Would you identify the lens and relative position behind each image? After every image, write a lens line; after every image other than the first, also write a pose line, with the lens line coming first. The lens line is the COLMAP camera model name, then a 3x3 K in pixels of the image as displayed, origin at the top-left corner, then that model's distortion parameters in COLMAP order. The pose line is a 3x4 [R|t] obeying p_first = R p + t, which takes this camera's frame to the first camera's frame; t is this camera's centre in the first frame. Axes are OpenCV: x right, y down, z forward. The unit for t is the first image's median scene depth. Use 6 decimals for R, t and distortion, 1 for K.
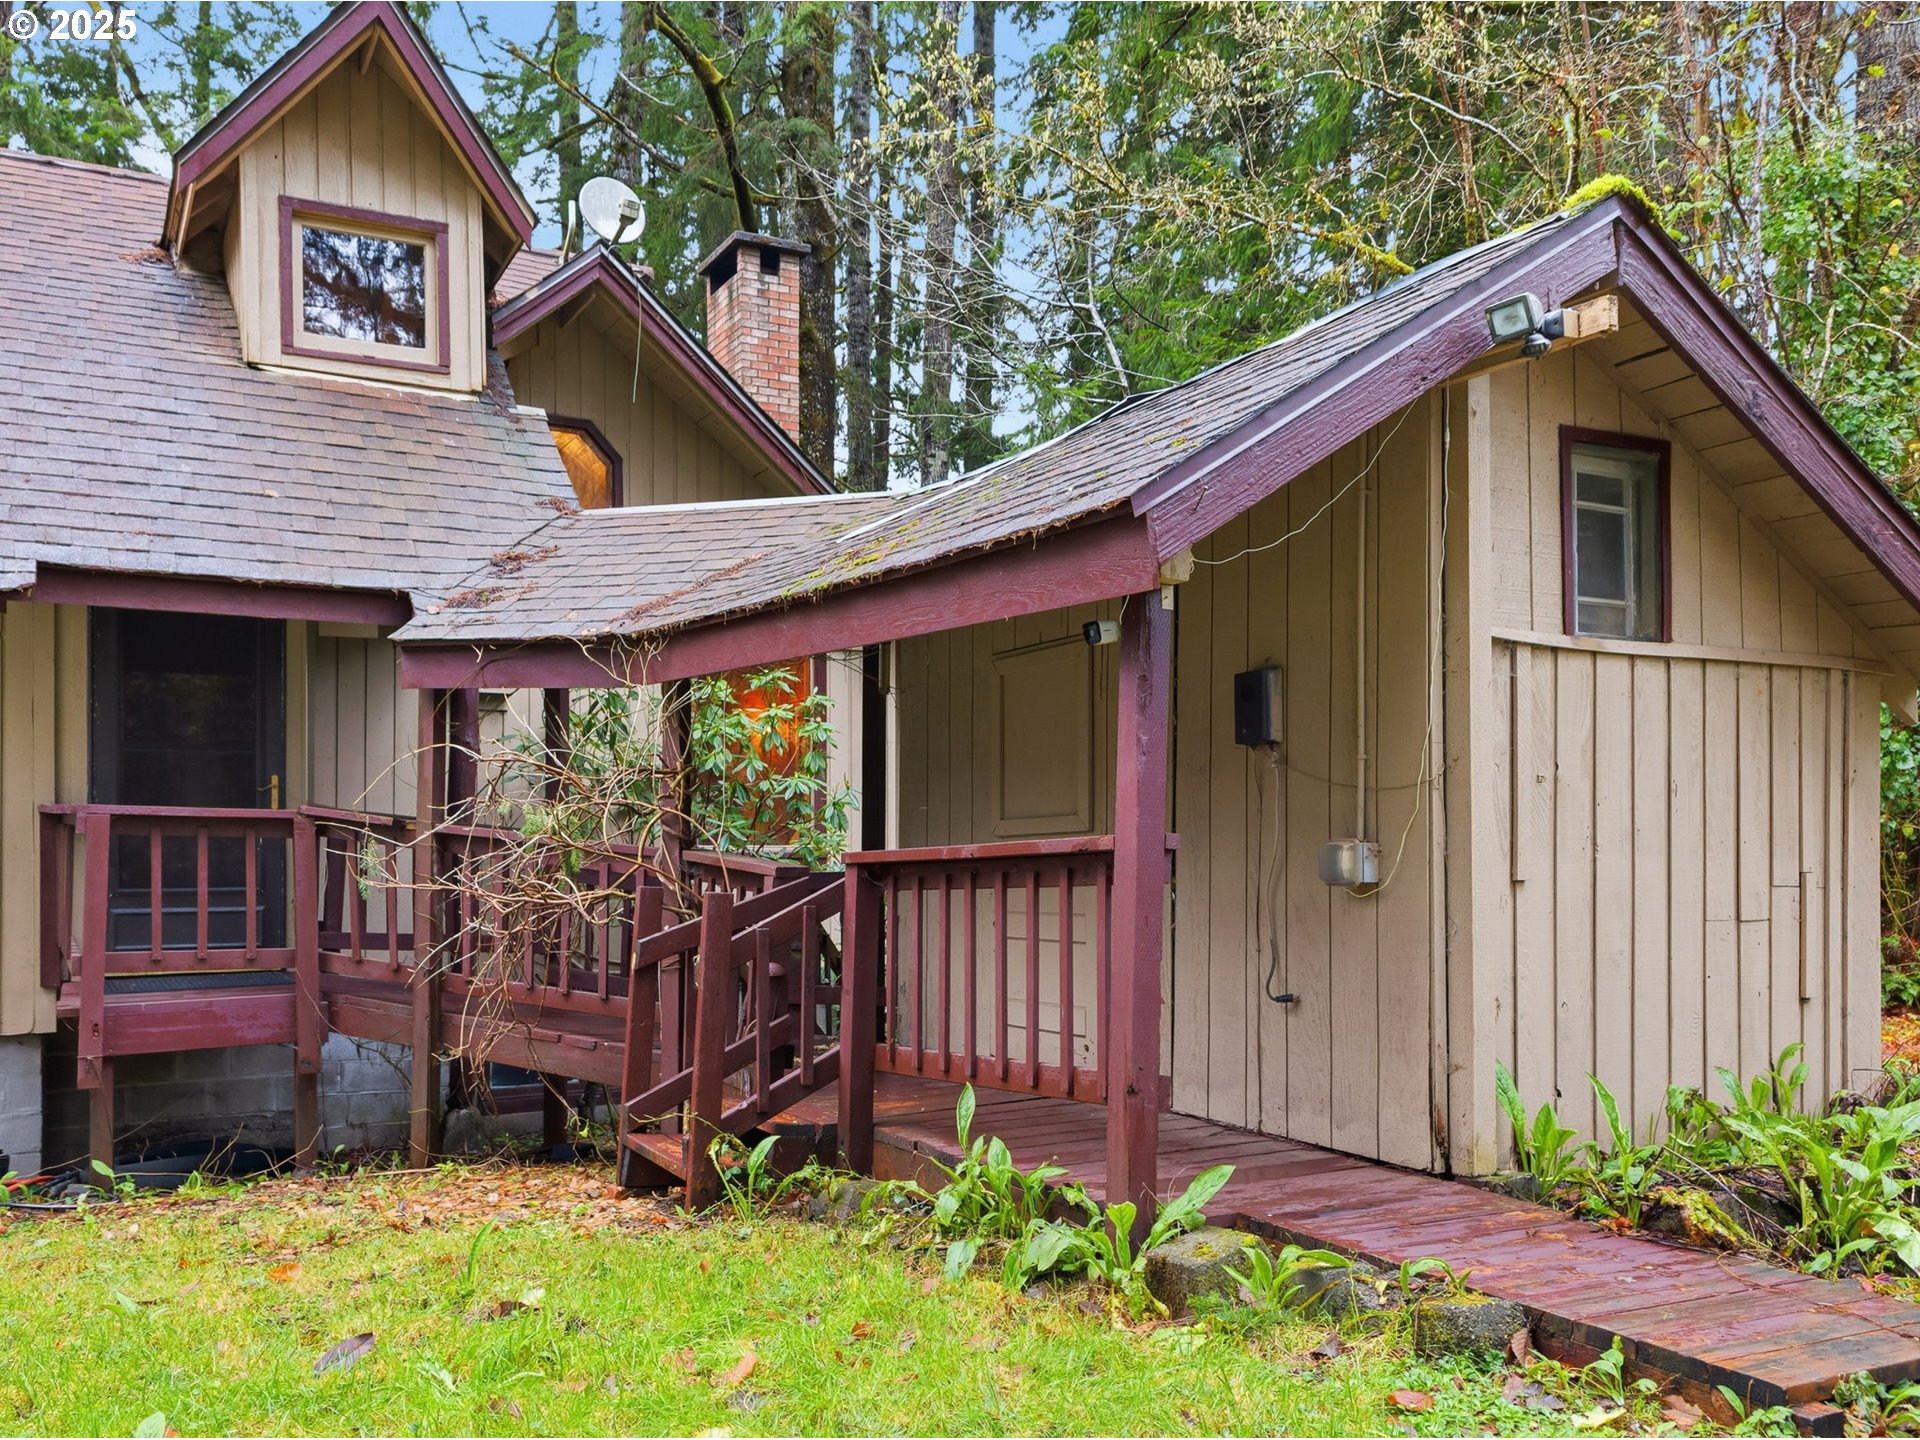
lens RADIAL K [[1622.3, 0, 960.8], [0, 1622.3, 829.2], [0, 0, 1]] dist [0.010060, 0.003577]
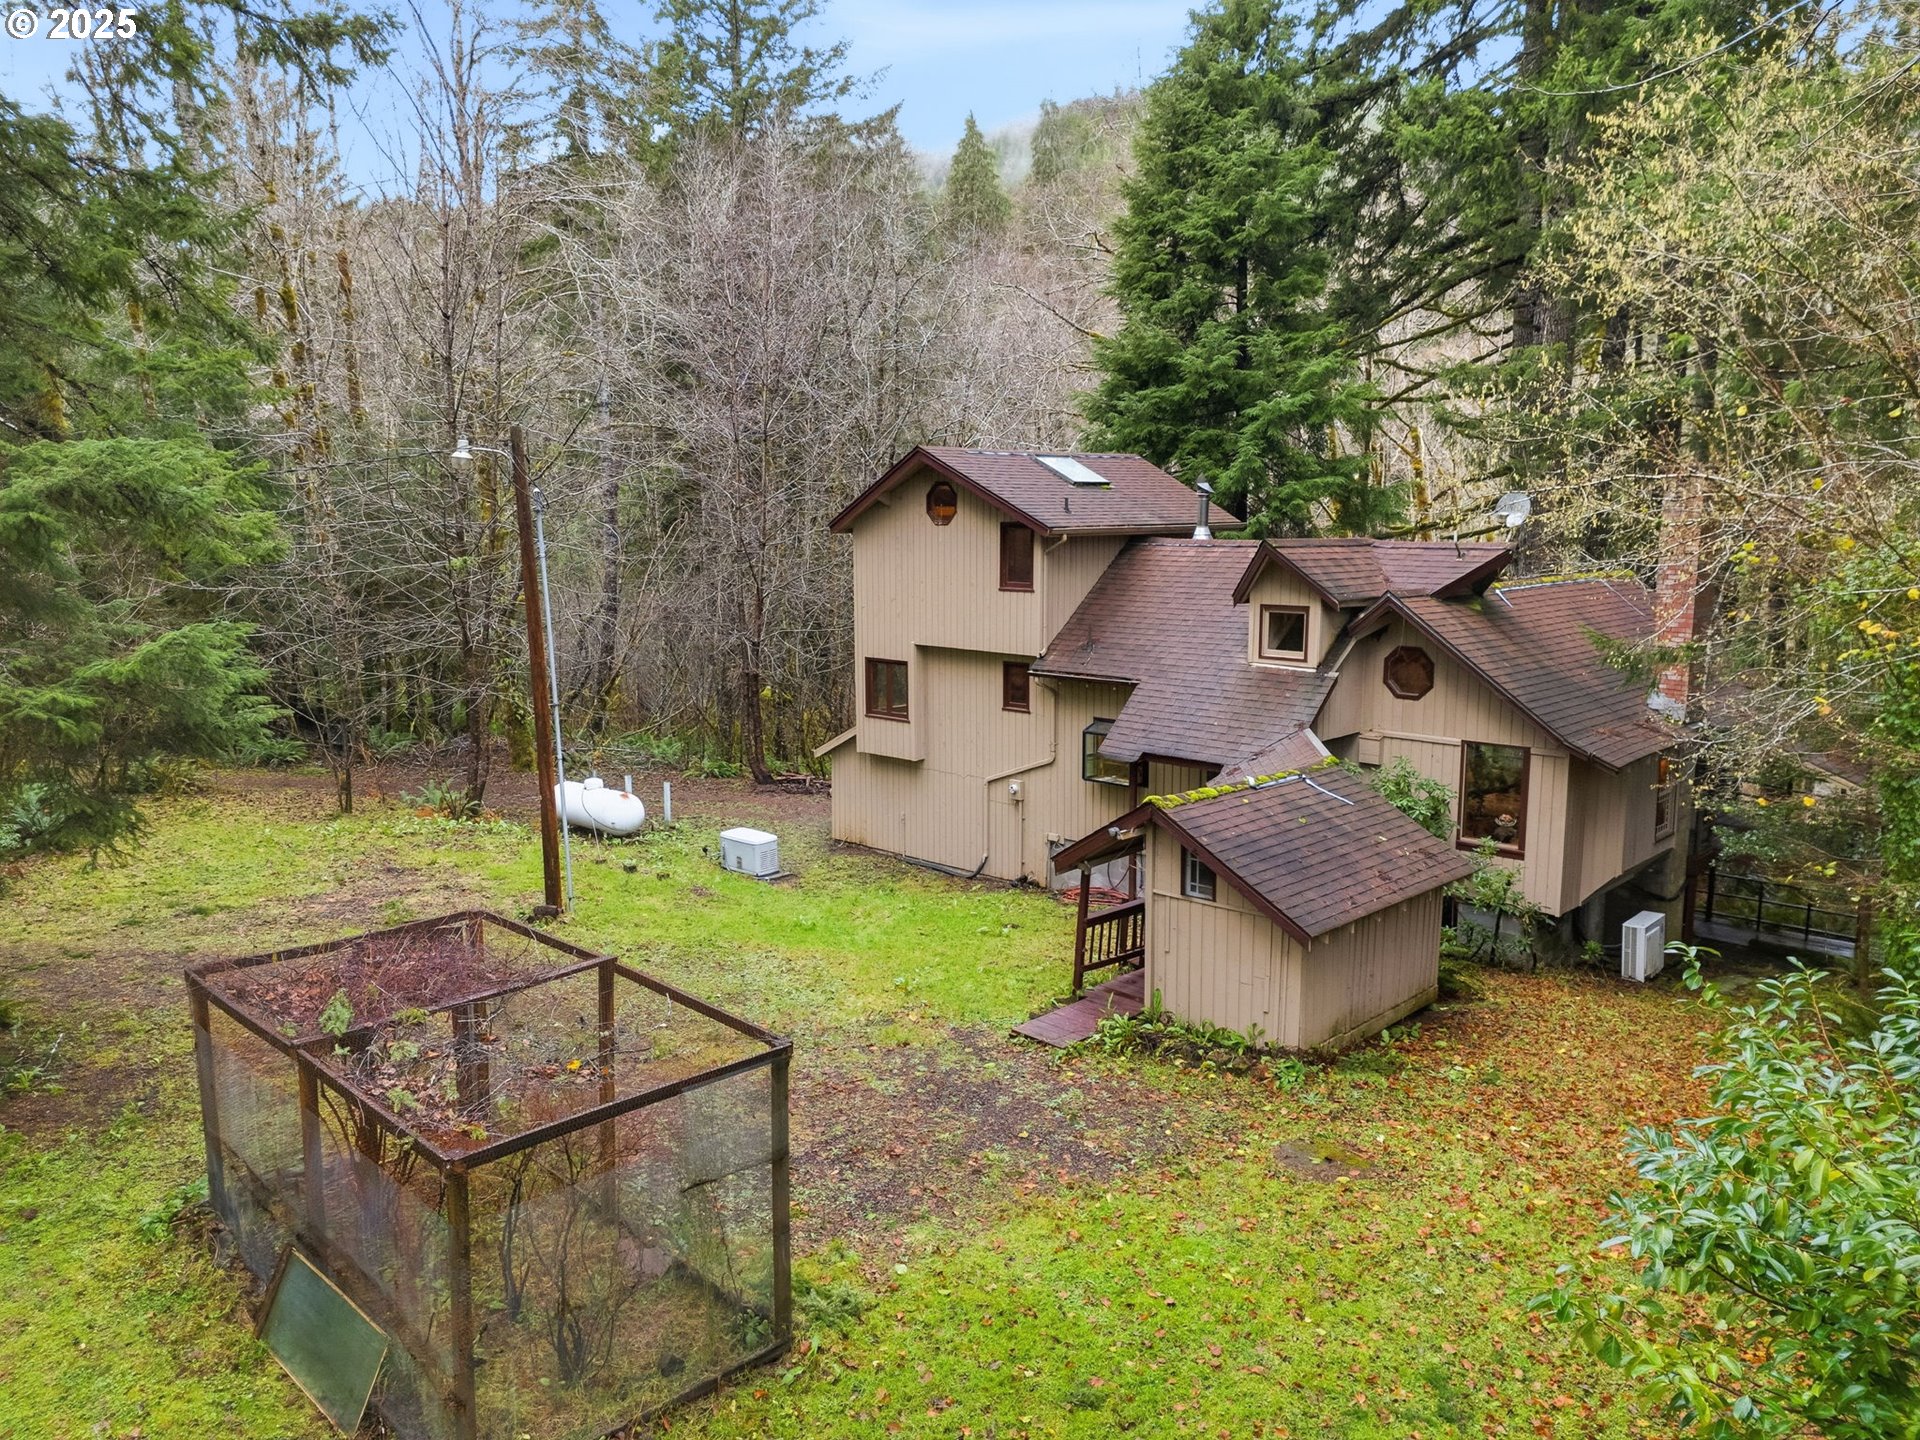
lens RADIAL K [[1292.7, 0, 970.2], [0, 1292.7, 693.0], [0, 0, 1]] dist [0.002515, -0.000073]
pose [[0.330863, 0.112205, -0.936984, 2.594958], [0.005075, 0.992680, 0.120667, -0.831384], [0.943665, -0.044680, 0.327872, -0.421266]]
